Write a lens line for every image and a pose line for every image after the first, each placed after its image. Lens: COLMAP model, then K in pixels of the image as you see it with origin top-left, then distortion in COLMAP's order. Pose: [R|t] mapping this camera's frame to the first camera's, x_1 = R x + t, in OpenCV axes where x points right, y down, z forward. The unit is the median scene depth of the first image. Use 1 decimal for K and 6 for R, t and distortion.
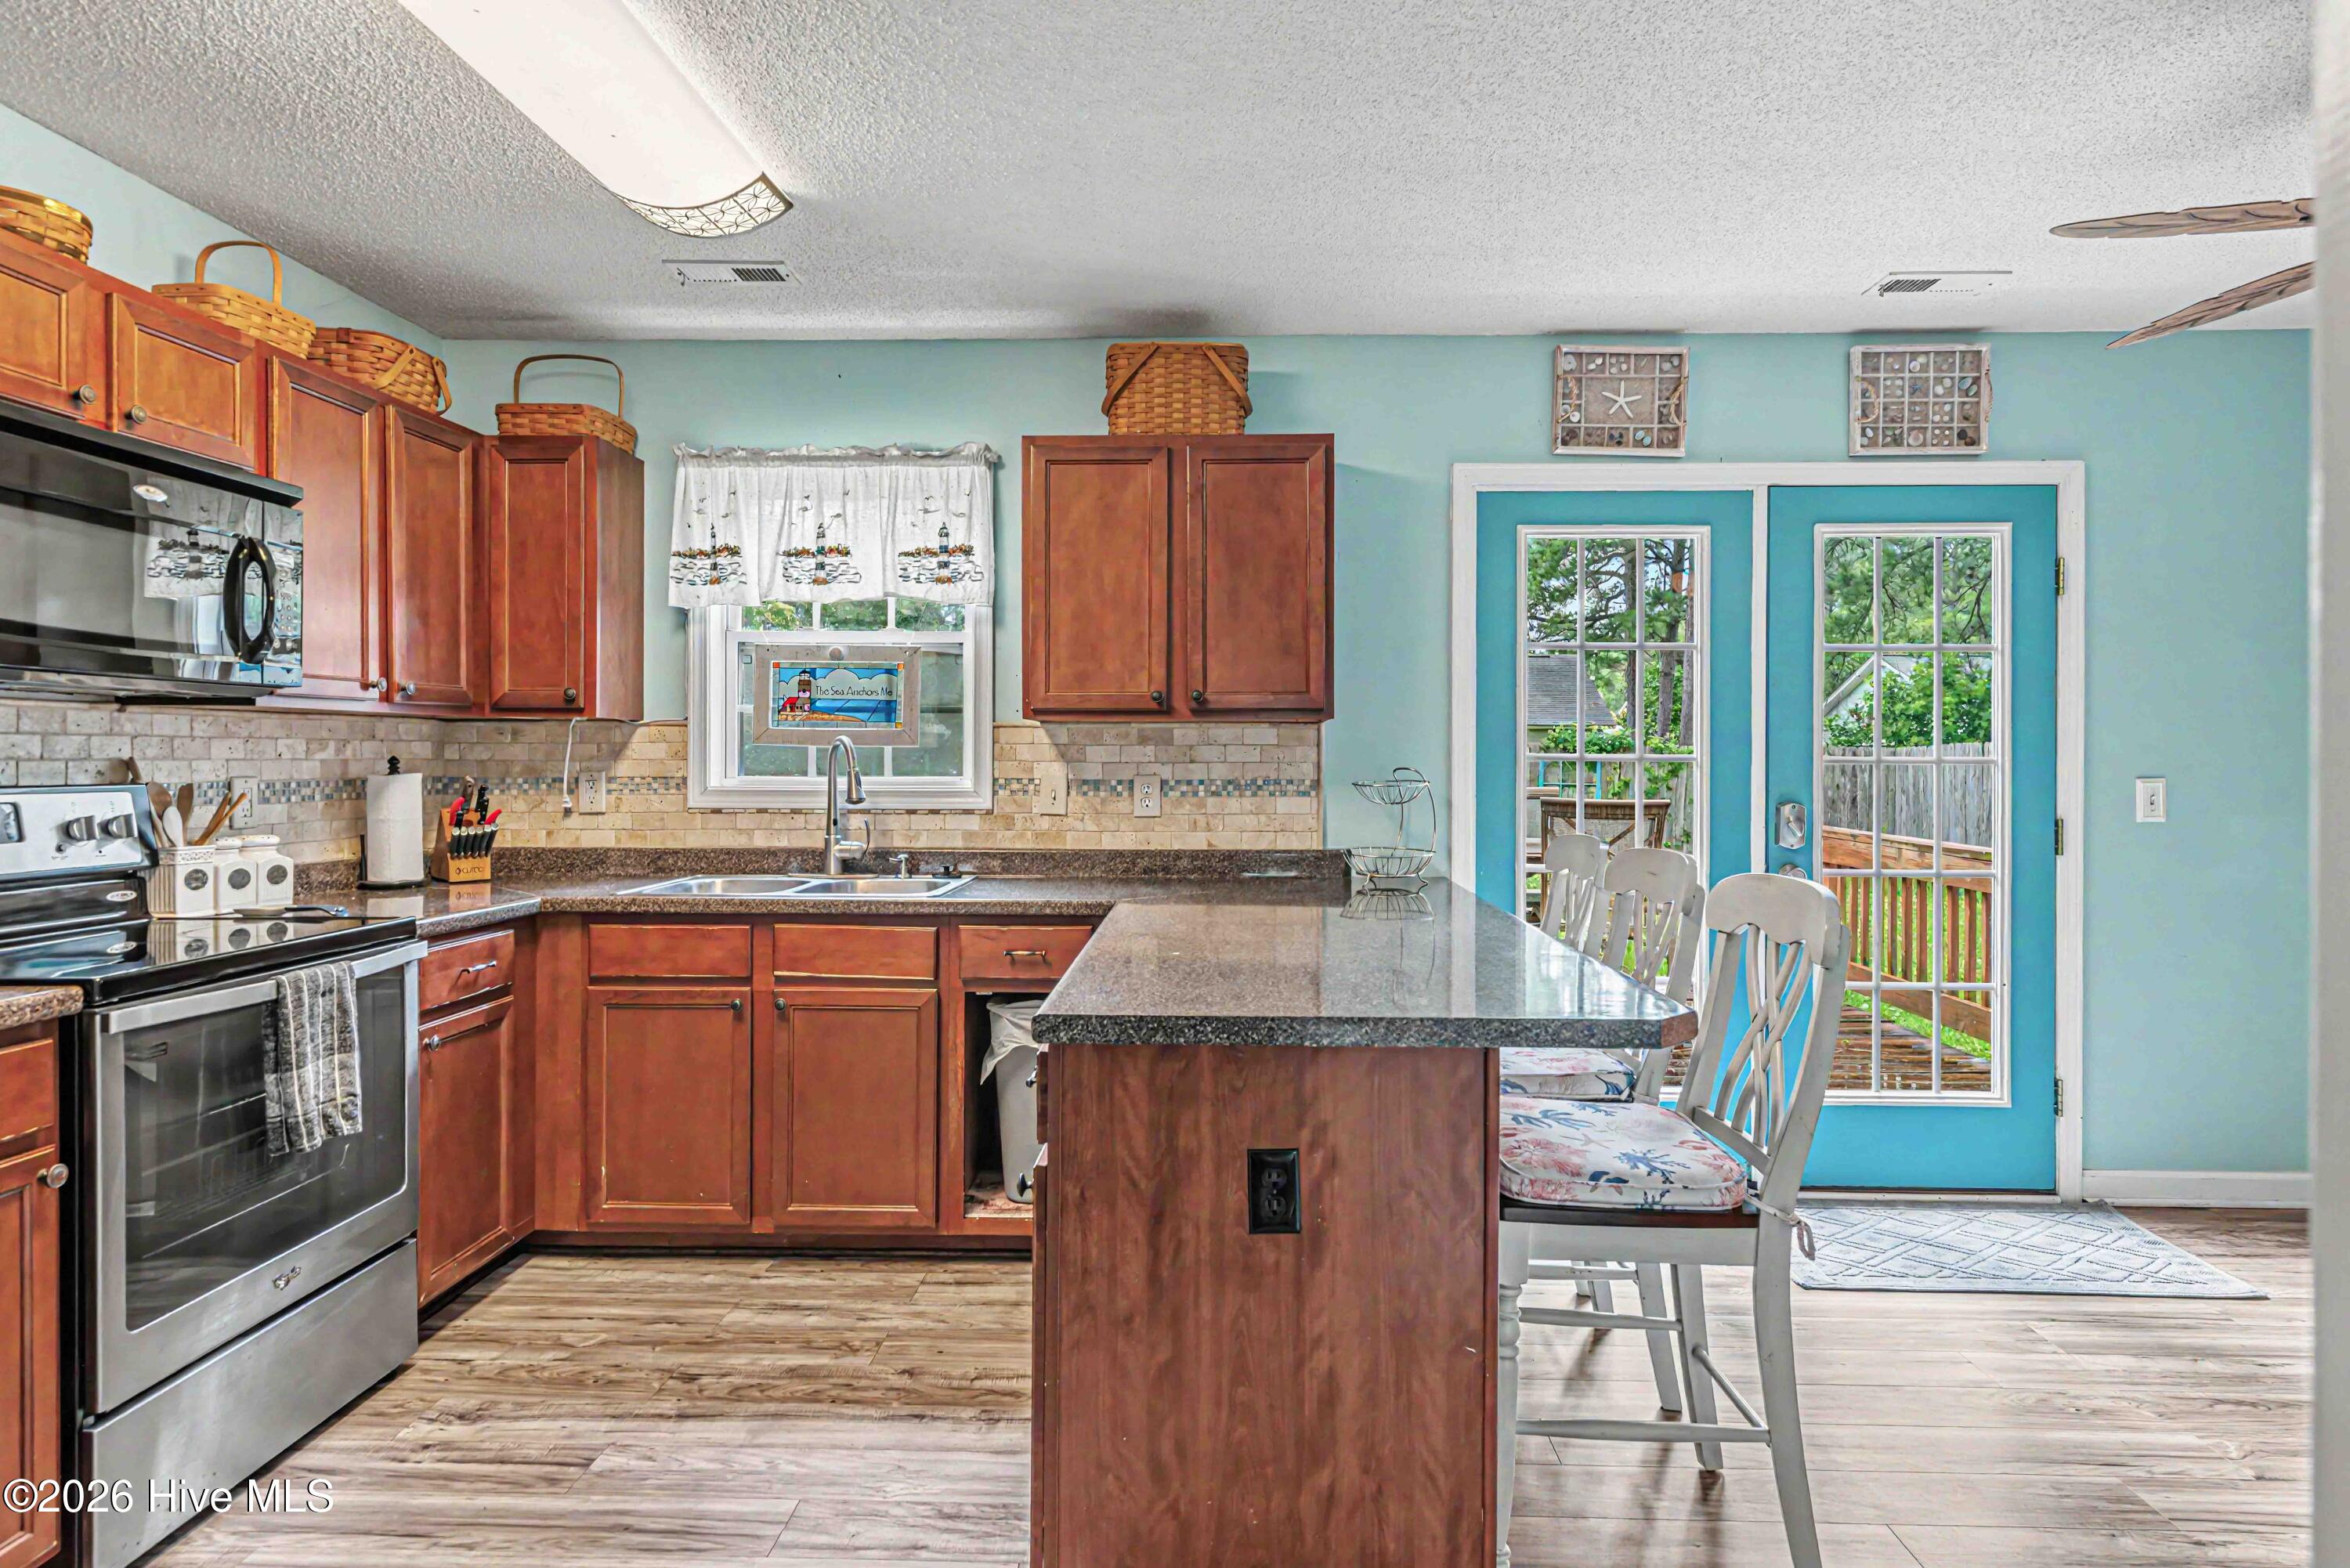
lens RADIAL K [[1270.5, 0, 1180.6], [0, 1270.5, 769.7], [0, 0, 1]] dist [0.002557, -0.001511]
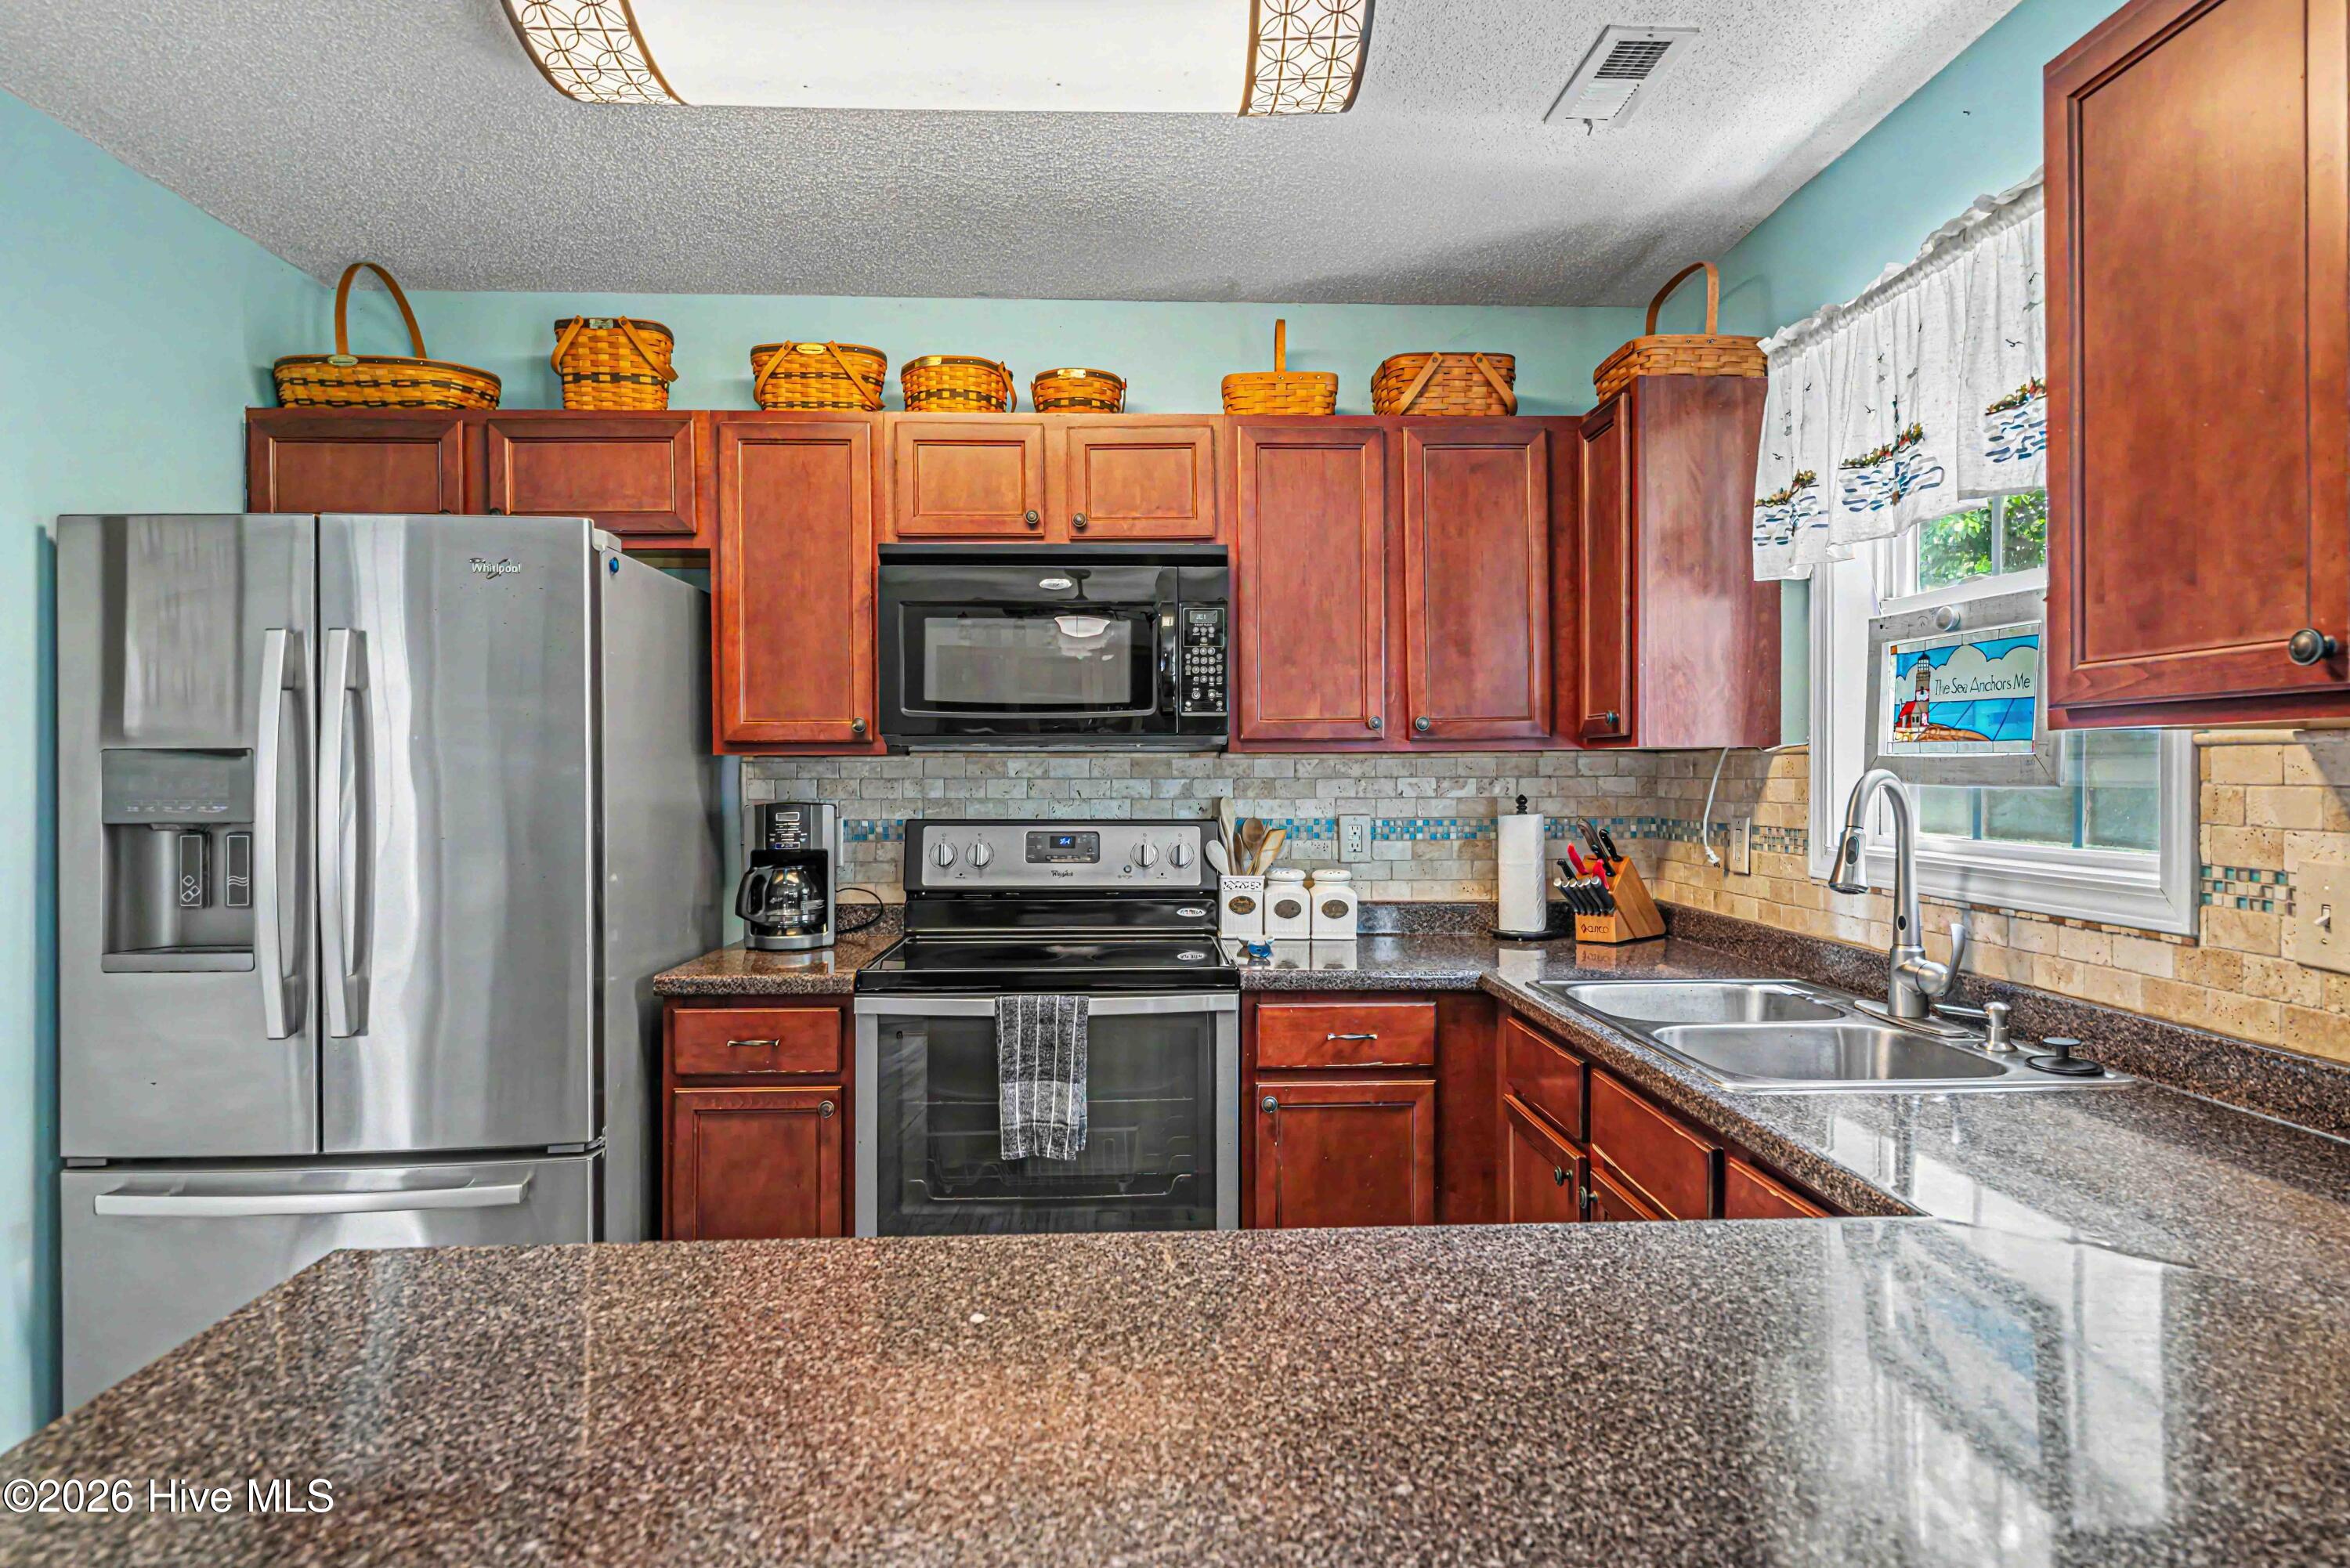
lens RADIAL K [[1270.5, 0, 1180.6], [0, 1270.5, 769.7], [0, 0, 1]] dist [0.002557, -0.001511]
pose [[0.083023, -0.003641, -0.996541, 0.303435], [-0.006496, 0.999970, -0.004195, -0.025492], [0.996526, 0.006822, 0.082997, 0.744882]]
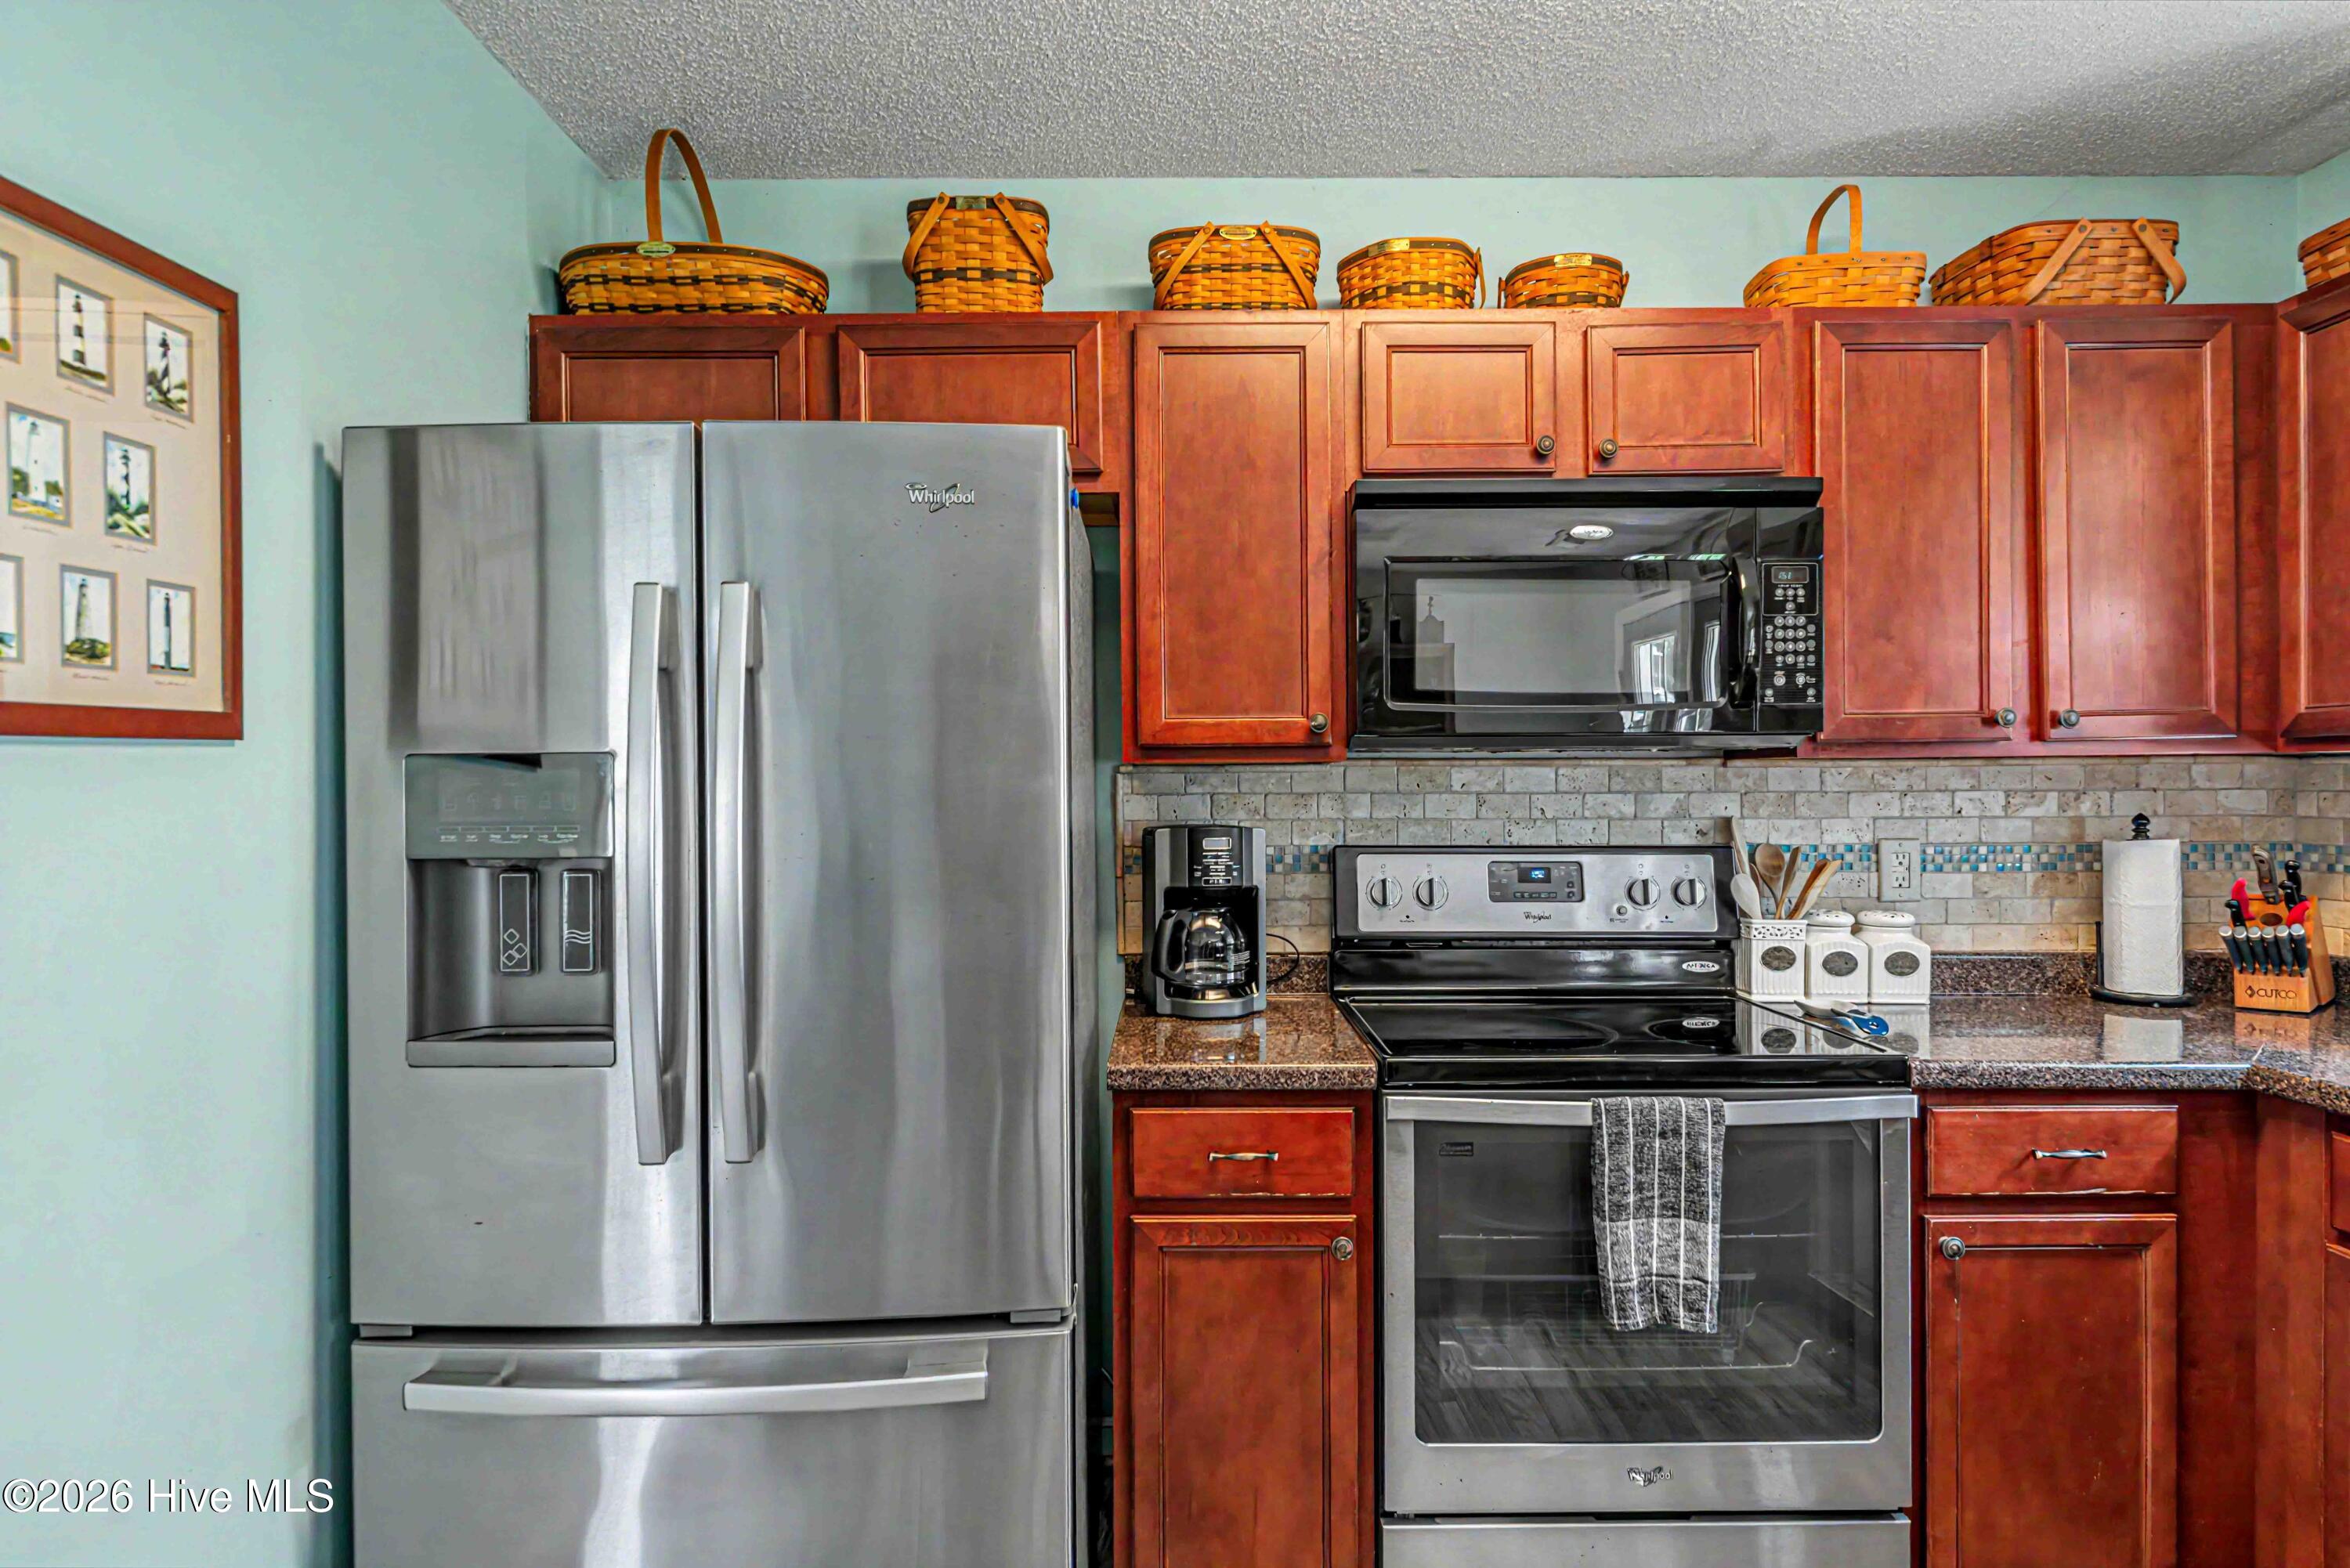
lens RADIAL K [[1265.5, 0, 1184.4], [0, 1265.5, 787.6], [0, 0, 1]] dist [0.003264, -0.000784]
pose [[0.040187, -0.000534, -0.999192, 0.060972], [-0.004904, 0.999988, -0.000731, -0.023889], [0.999180, 0.004929, 0.040184, 0.491506]]
